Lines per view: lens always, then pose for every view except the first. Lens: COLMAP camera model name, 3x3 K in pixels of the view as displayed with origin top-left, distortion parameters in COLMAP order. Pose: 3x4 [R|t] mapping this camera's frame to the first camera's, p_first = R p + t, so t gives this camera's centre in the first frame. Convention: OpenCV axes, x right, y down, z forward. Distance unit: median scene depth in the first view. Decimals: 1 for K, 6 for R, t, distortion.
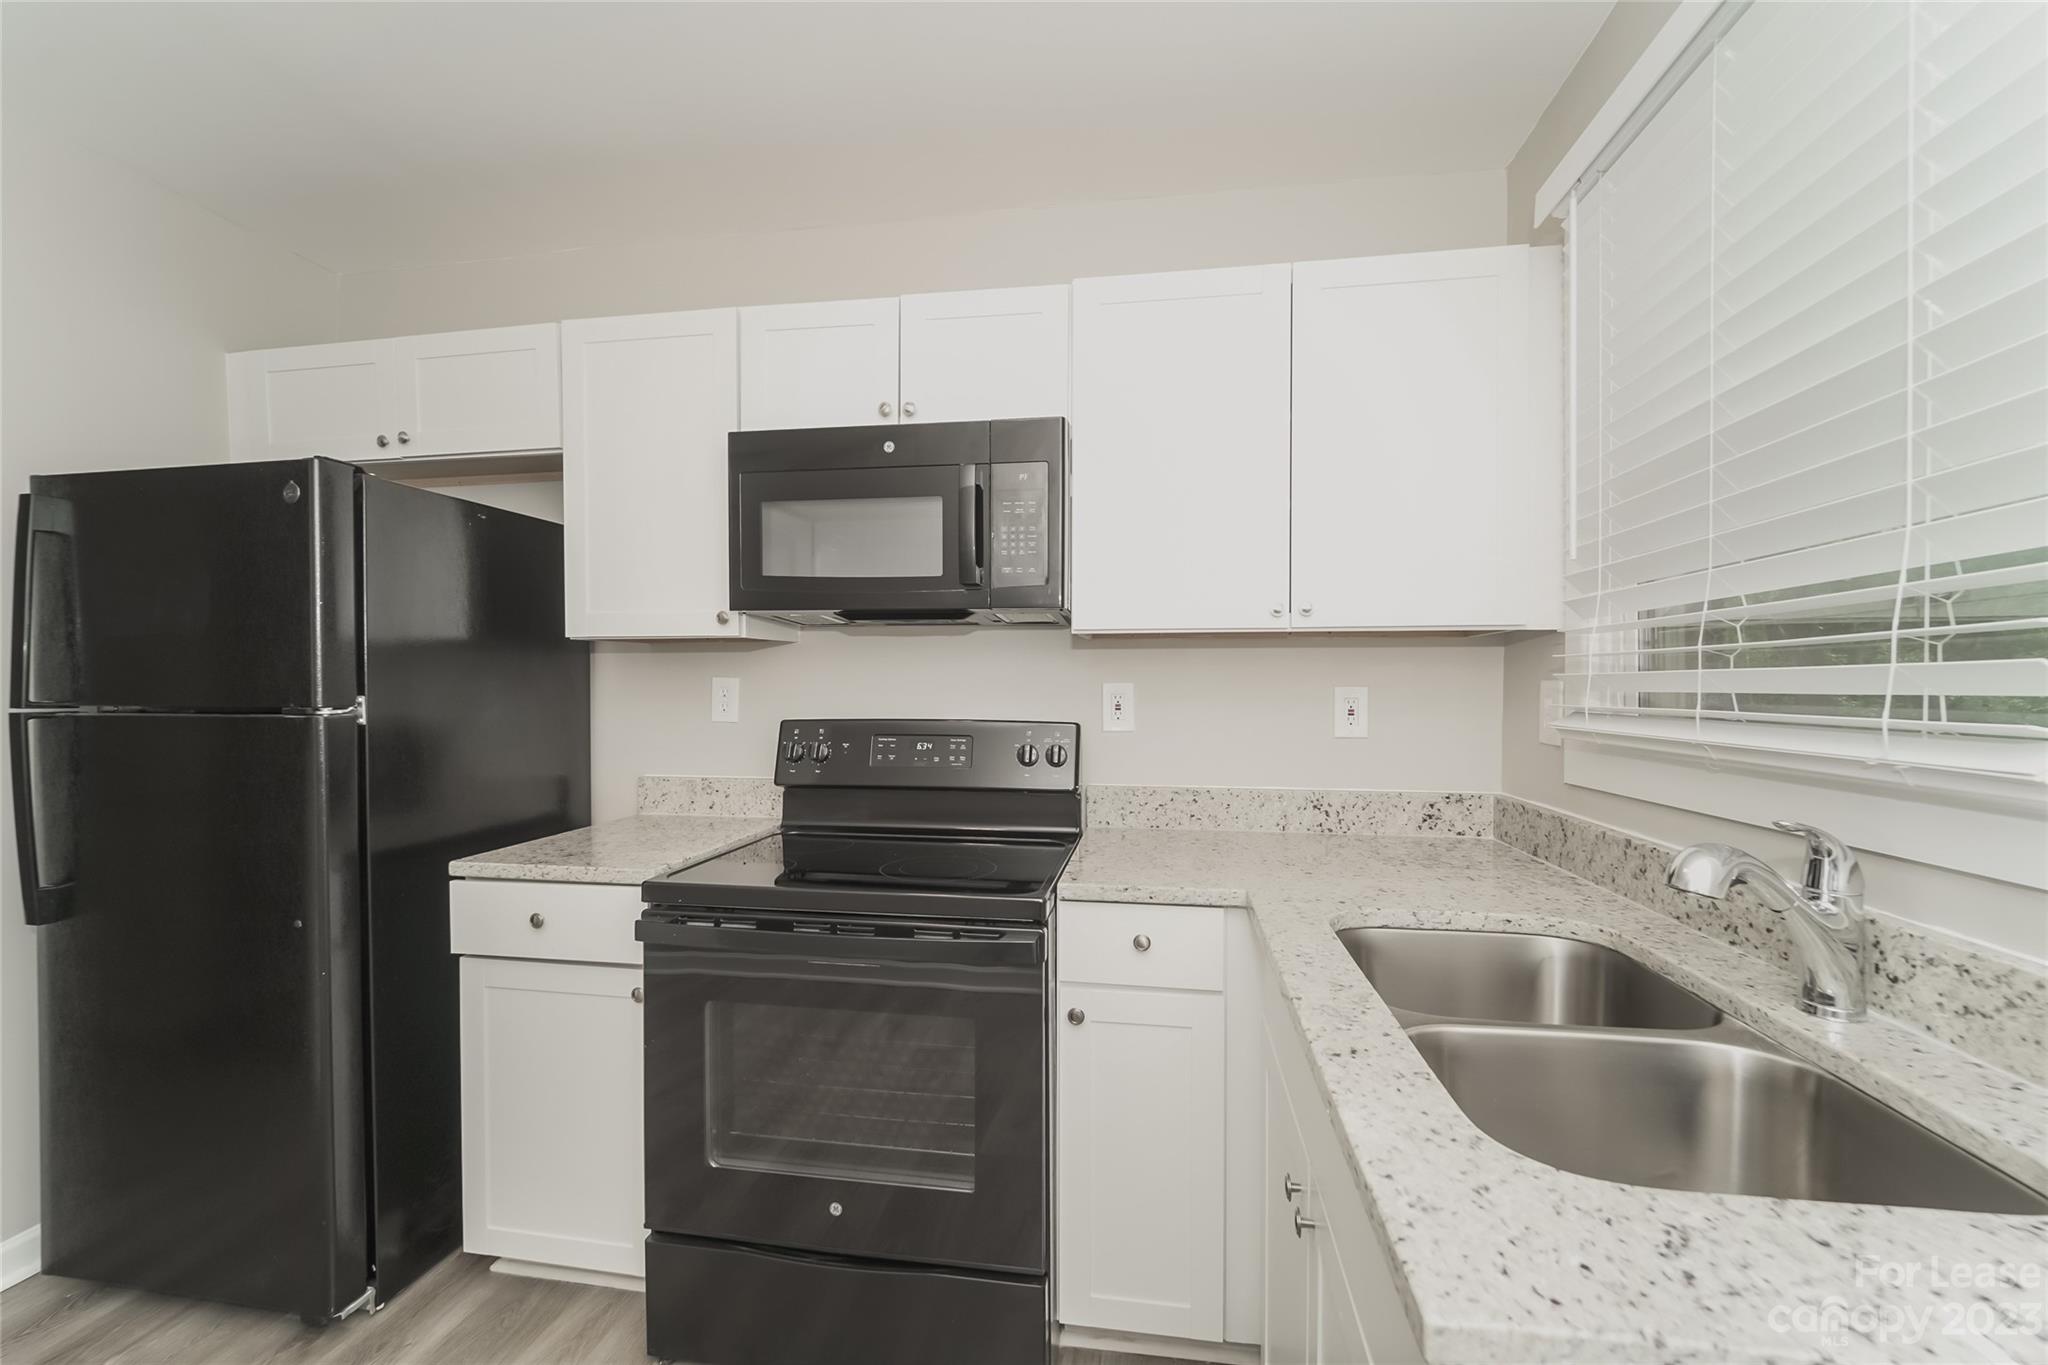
lens RADIAL K [[836.9, 0, 1022.8], [0, 836.9, 684.0], [0, 0, 1]] dist [-0.006247, 0.003309]
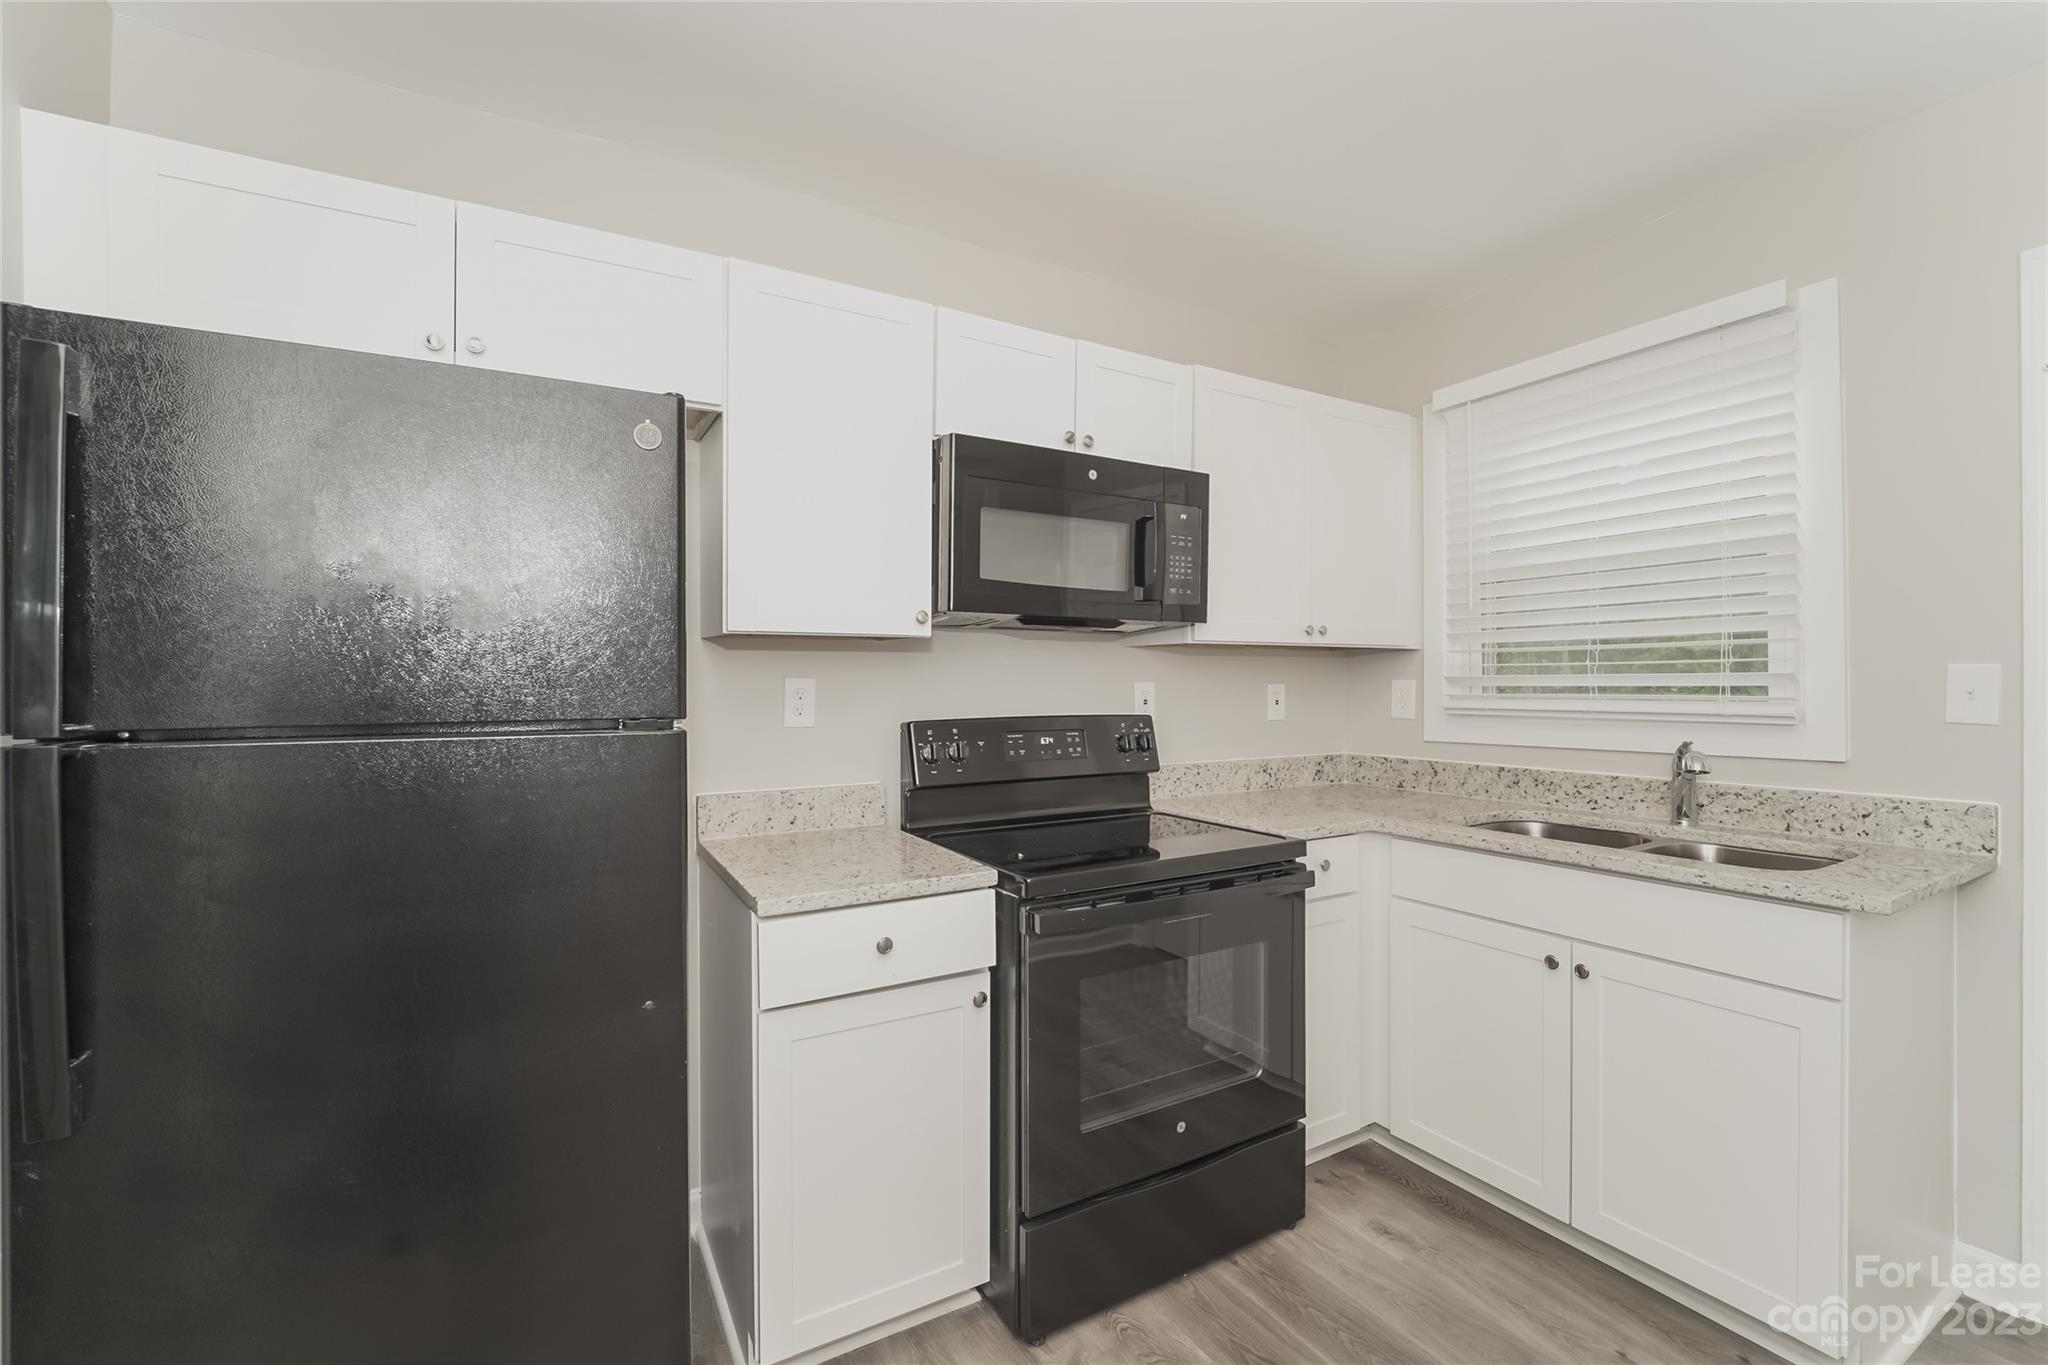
lens RADIAL K [[836.9, 0, 1019.2], [0, 836.9, 684.8], [0, 0, 1]] dist [-0.006247, 0.003309]
pose [[0.775785, -0.003123, 0.630990, -0.890086], [0.005027, 0.999987, -0.001232, 0.001803], [-0.630977, 0.004128, 0.775790, 0.173881]]
